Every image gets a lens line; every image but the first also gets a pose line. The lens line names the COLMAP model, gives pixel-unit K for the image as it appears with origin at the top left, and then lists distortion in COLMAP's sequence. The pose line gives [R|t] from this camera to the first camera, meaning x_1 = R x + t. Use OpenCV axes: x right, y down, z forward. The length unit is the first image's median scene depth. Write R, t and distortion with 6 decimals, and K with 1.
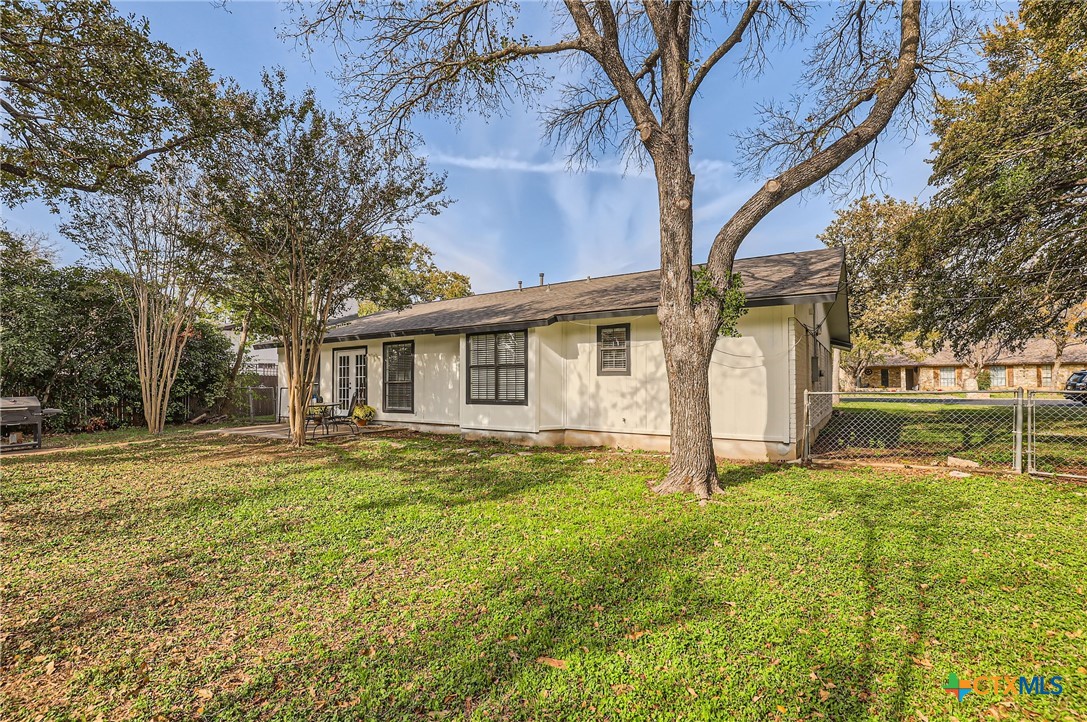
lens RADIAL K [[500.6, 0, 543.7], [0, 500.6, 366.7], [0, 0, 1]] dist [-0.002973, -0.000562]
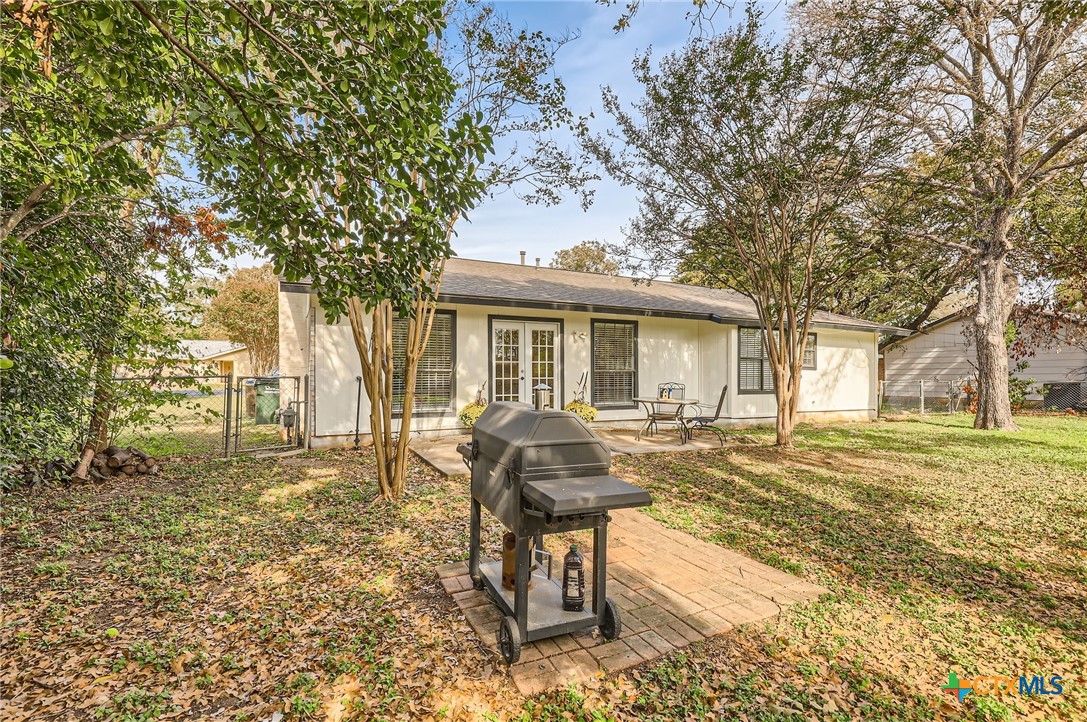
lens RADIAL K [[500.6, 0, 542.0], [0, 500.6, 368.9], [0, 0, 1]] dist [-0.002973, -0.000562]
pose [[0.523776, 0.019992, 0.851621, -1.030140], [-0.037595, 0.999293, -0.000336, 0.031935], [-0.851026, -0.031840, 0.524158, 0.681604]]
